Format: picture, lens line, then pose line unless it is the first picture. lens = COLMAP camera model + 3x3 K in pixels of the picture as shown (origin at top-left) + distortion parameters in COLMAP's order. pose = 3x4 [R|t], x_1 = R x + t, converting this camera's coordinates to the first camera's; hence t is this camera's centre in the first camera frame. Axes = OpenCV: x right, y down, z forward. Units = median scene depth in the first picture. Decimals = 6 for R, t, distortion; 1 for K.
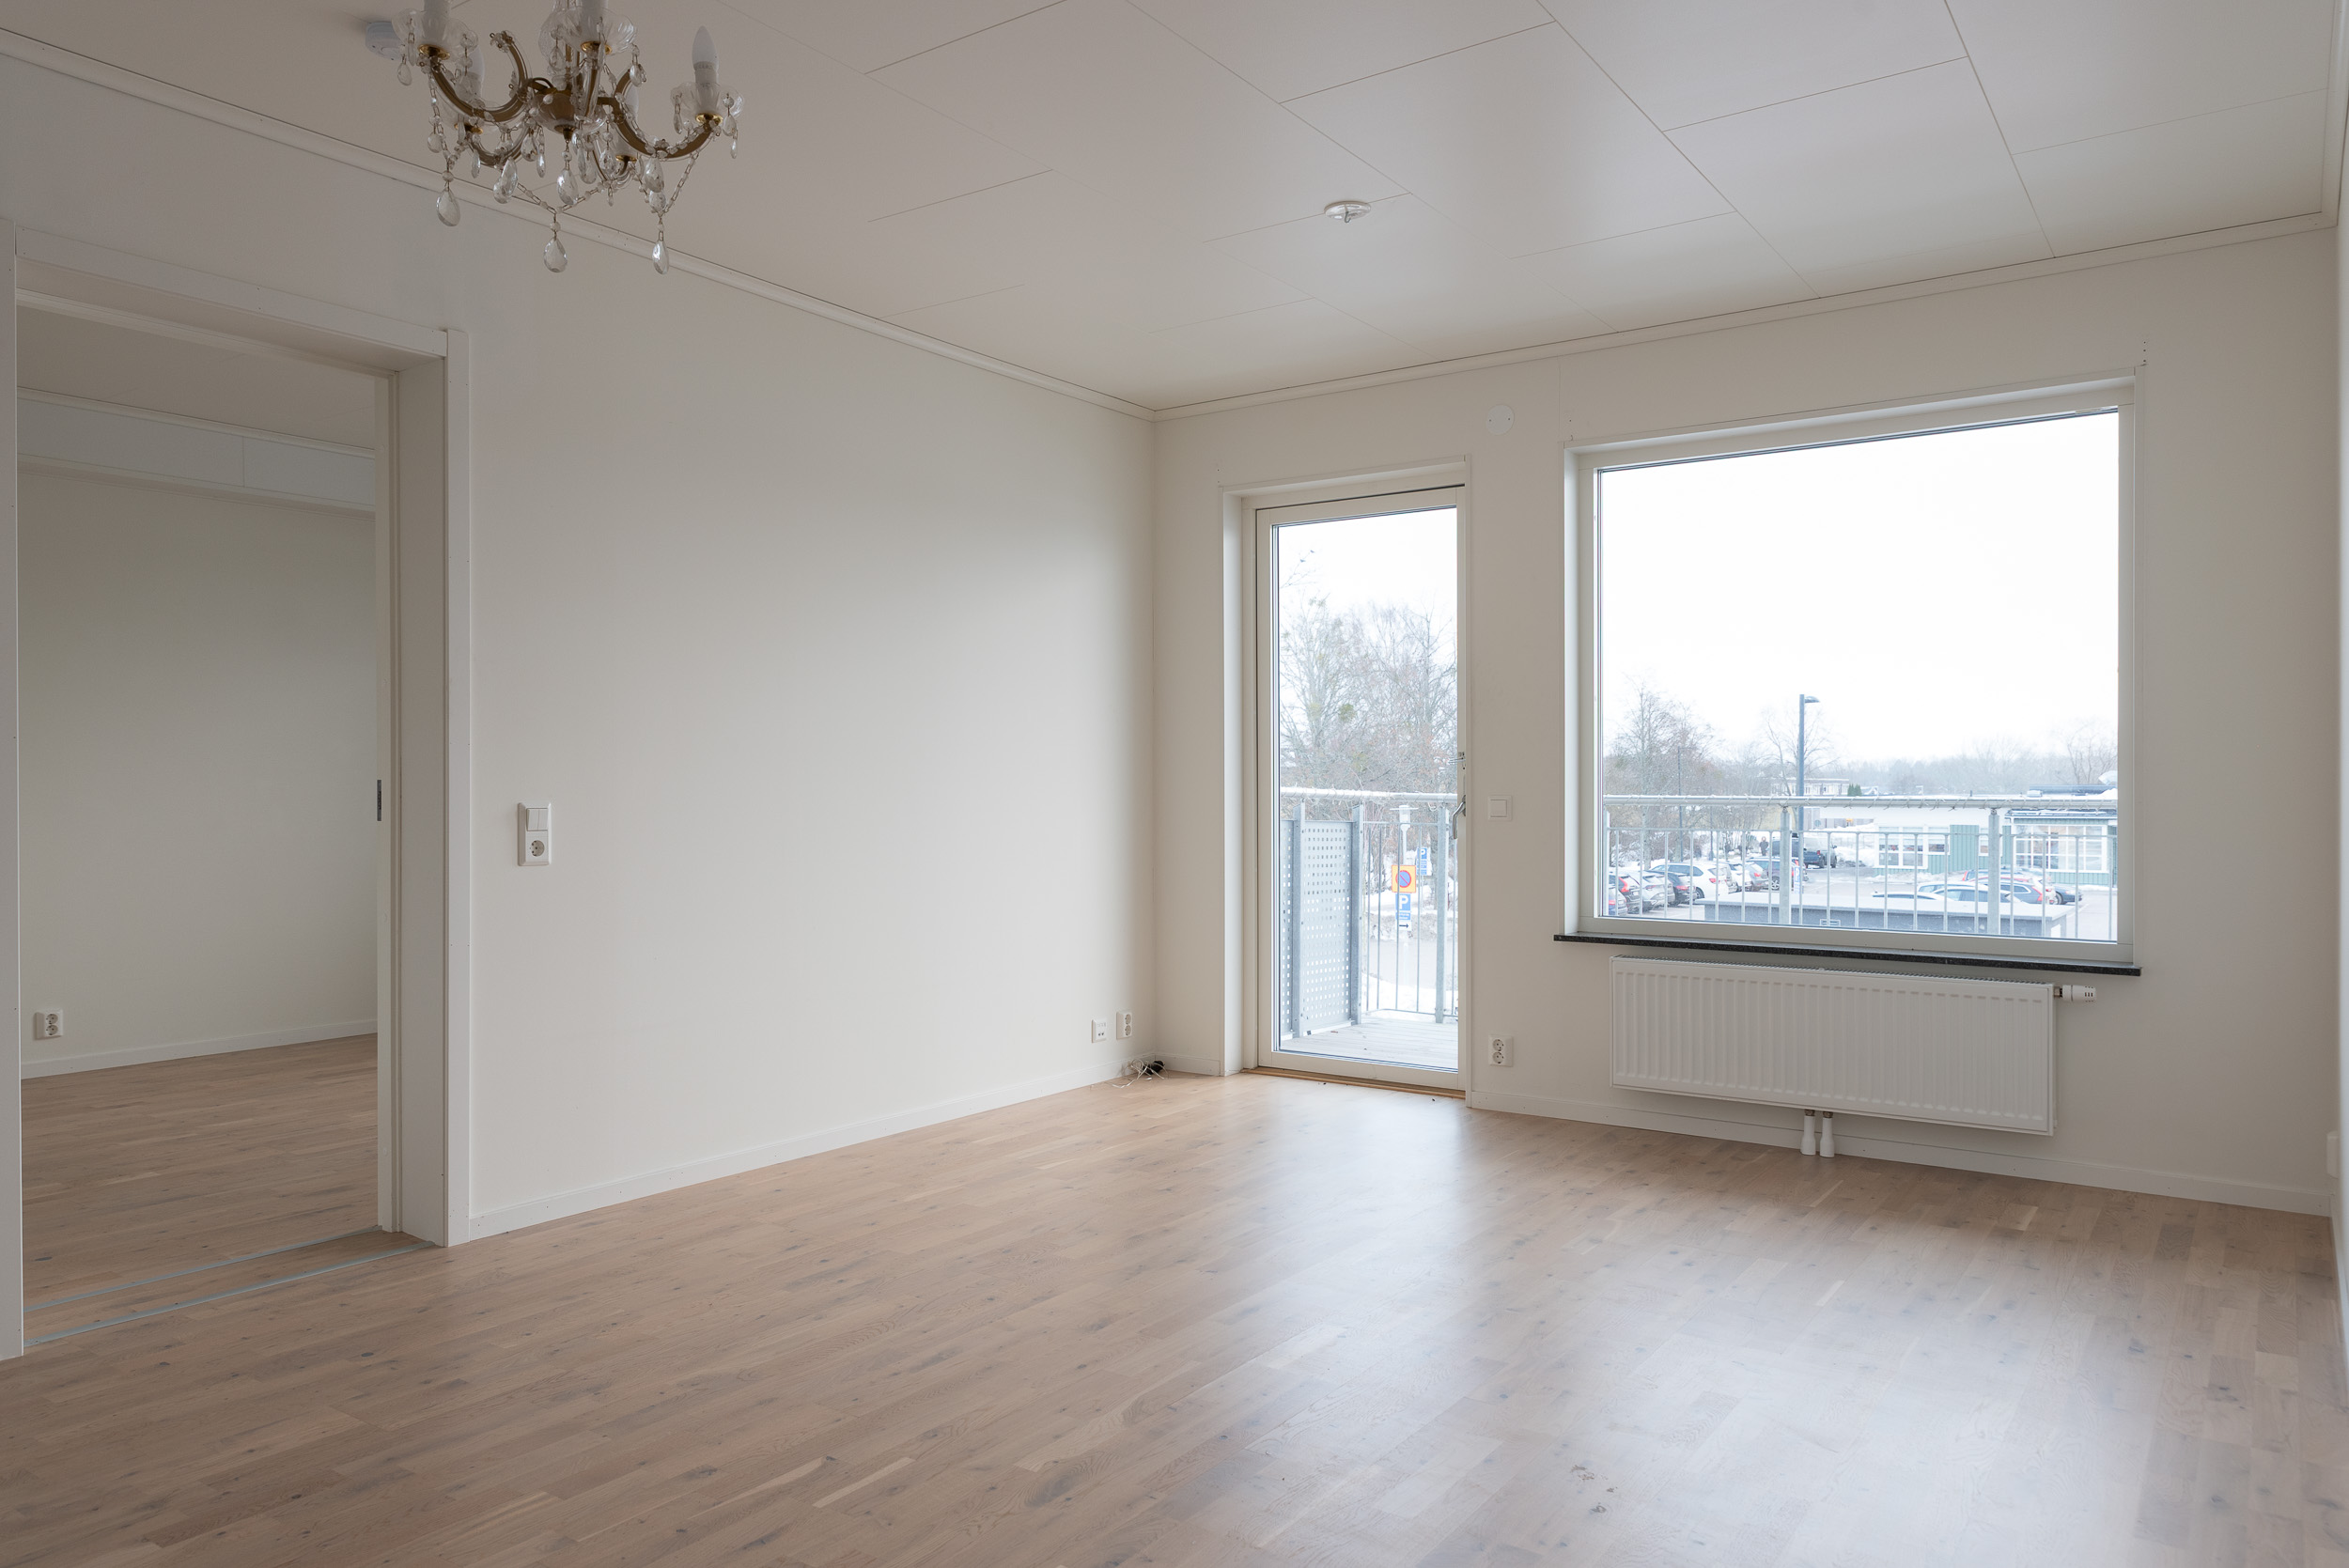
lens RADIAL K [[1581.0, 0, 1174.8], [0, 1581.0, 789.8], [0, 0, 1]] dist [0.003655, 0.000491]
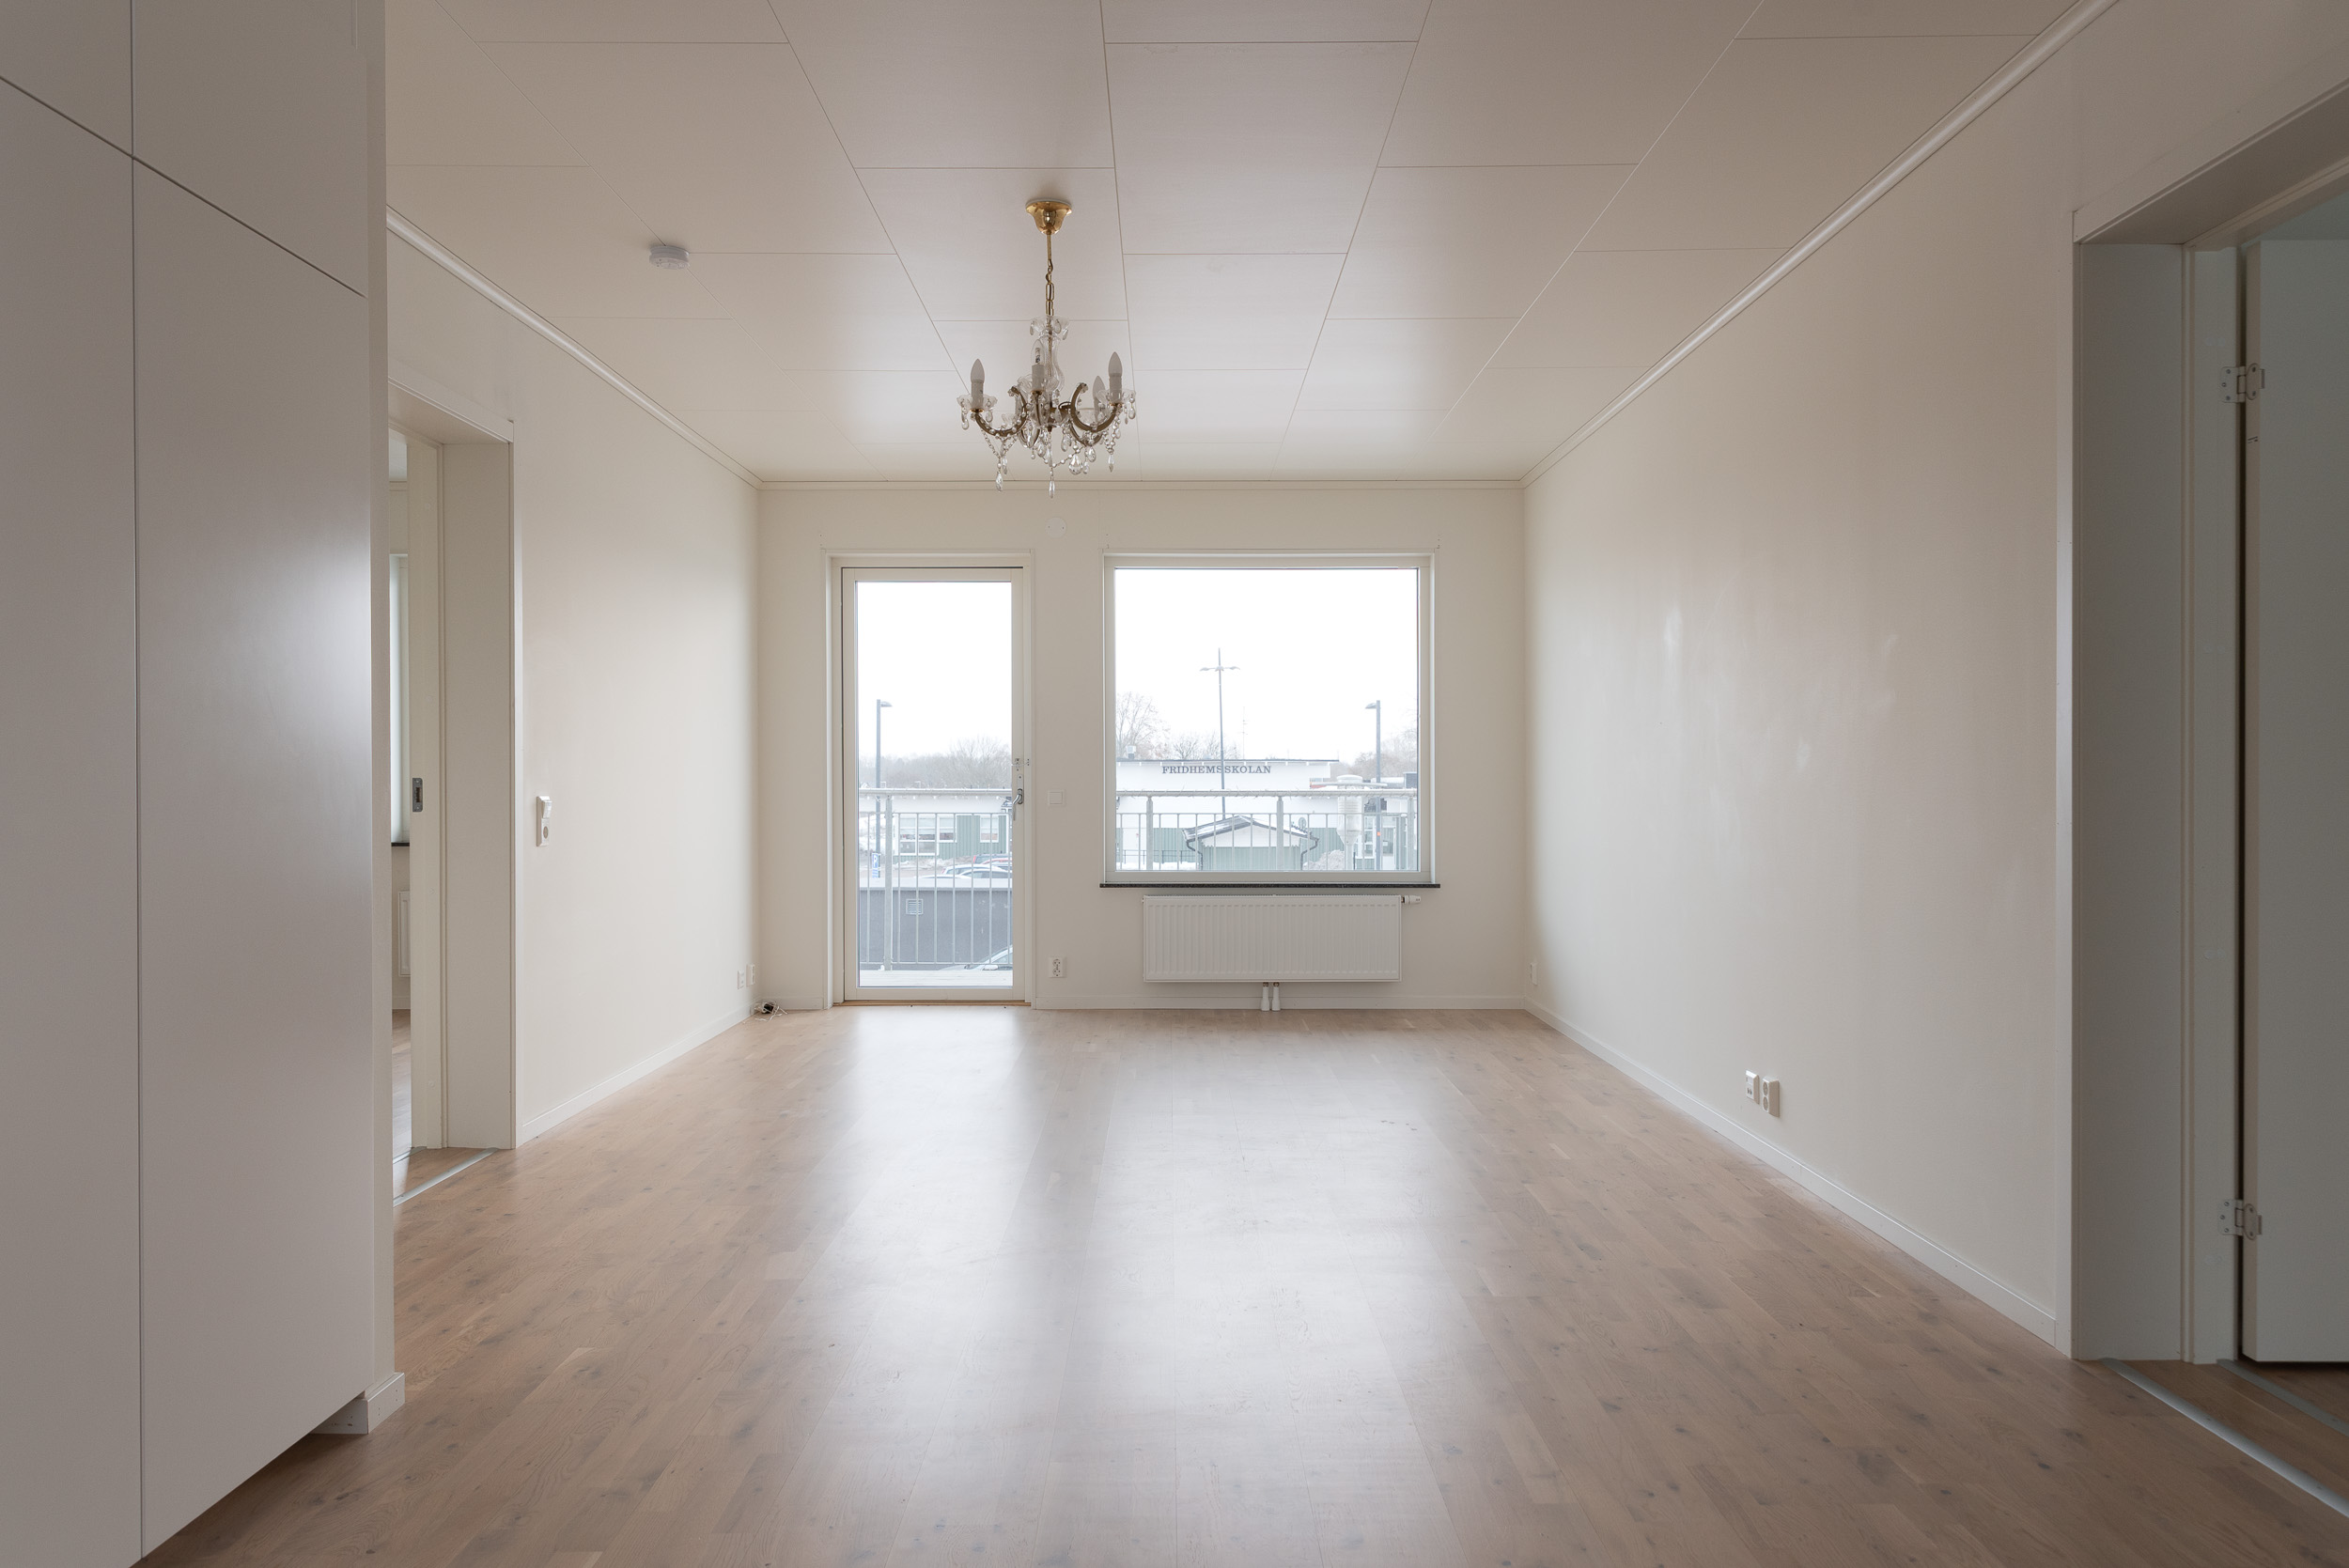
lens RADIAL K [[1581.5, 0, 1182.1], [0, 1581.5, 779.0], [0, 0, 1]] dist [0.003628, 0.002842]
pose [[0.816703, -0.000266, 0.577058, -0.528801], [0.002587, 0.999992, -0.003201, -0.000547], [-0.577052, 0.004107, 0.816697, -0.236914]]
